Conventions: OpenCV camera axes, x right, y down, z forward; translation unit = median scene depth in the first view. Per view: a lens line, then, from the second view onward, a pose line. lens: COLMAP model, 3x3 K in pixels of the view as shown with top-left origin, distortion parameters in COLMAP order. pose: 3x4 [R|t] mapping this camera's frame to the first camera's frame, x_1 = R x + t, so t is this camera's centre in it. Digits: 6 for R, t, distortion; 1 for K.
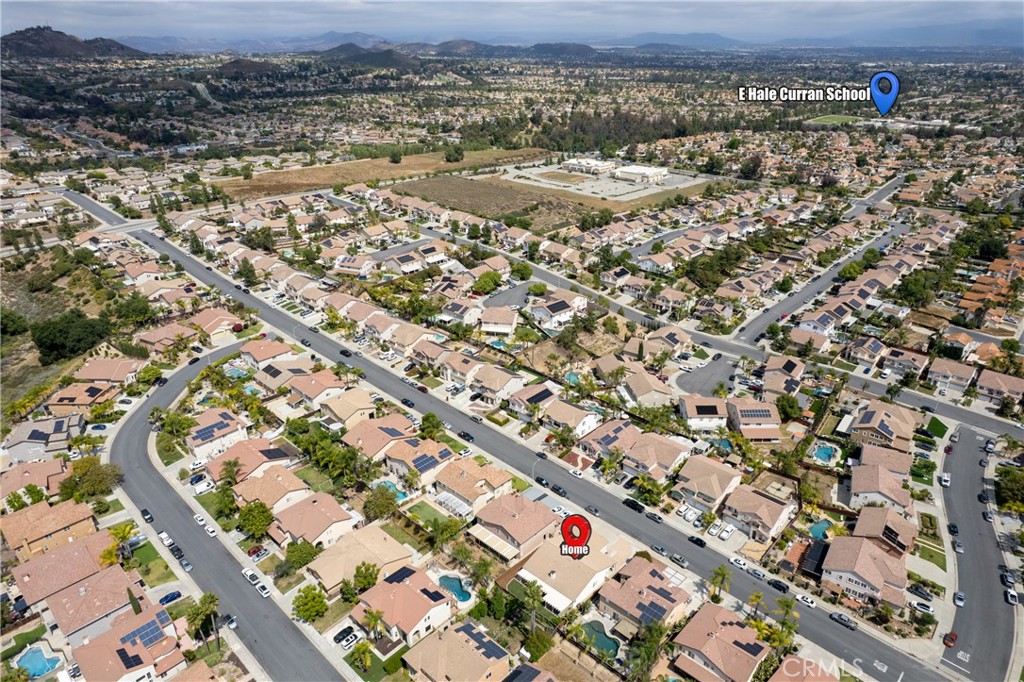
lens RADIAL K [[655.8, 0, 512.0], [0, 655.8, 341.0], [0, 0, 1]] dist [-0.080795, 0.077648]
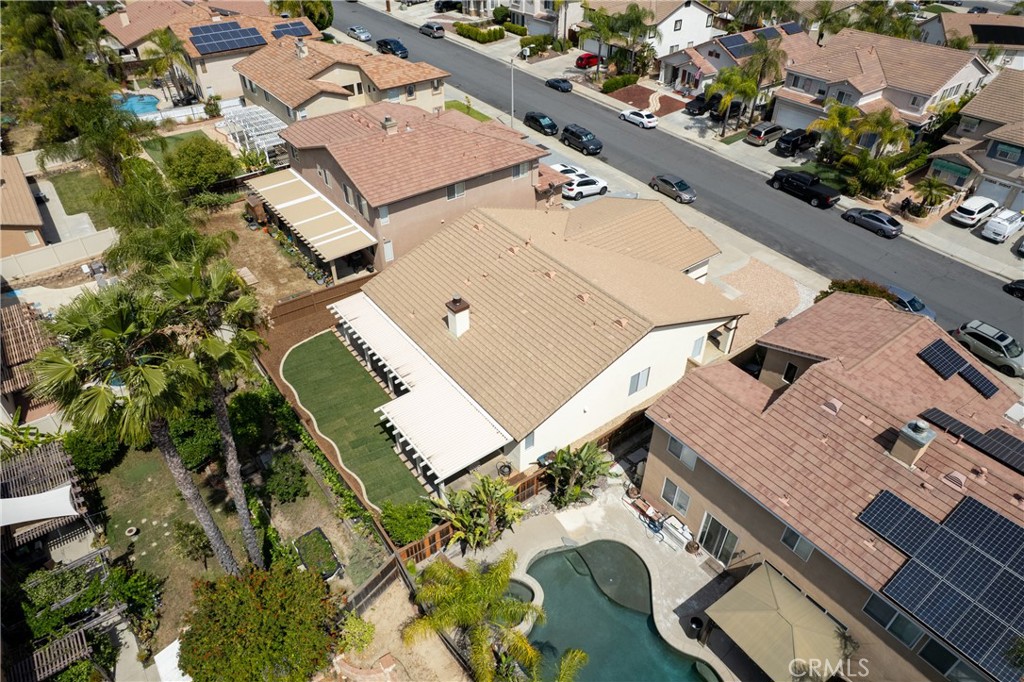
lens RADIAL K [[655.8, 0, 512.0], [0, 655.8, 341.0], [0, 0, 1]] dist [-0.080795, 0.077648]
pose [[0.985786, 0.108293, -0.128449, 0.094886], [-0.076085, 0.969407, 0.233369, 0.264269], [0.149791, -0.220279, 0.963867, 0.659517]]
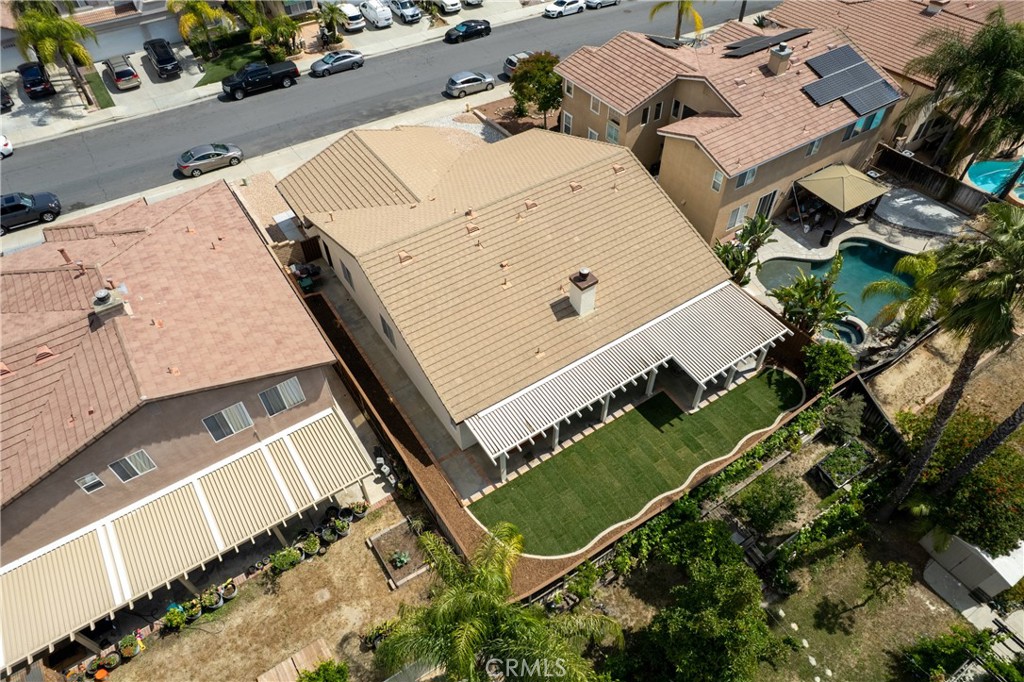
lens RADIAL K [[655.8, 0, 512.0], [0, 655.8, 341.0], [0, 0, 1]] dist [-0.080795, 0.077648]
pose [[0.232305, -0.721087, 0.652739, -0.064000], [0.424236, 0.679016, 0.599133, 0.207584], [-0.875247, 0.137734, 0.463650, 0.785516]]
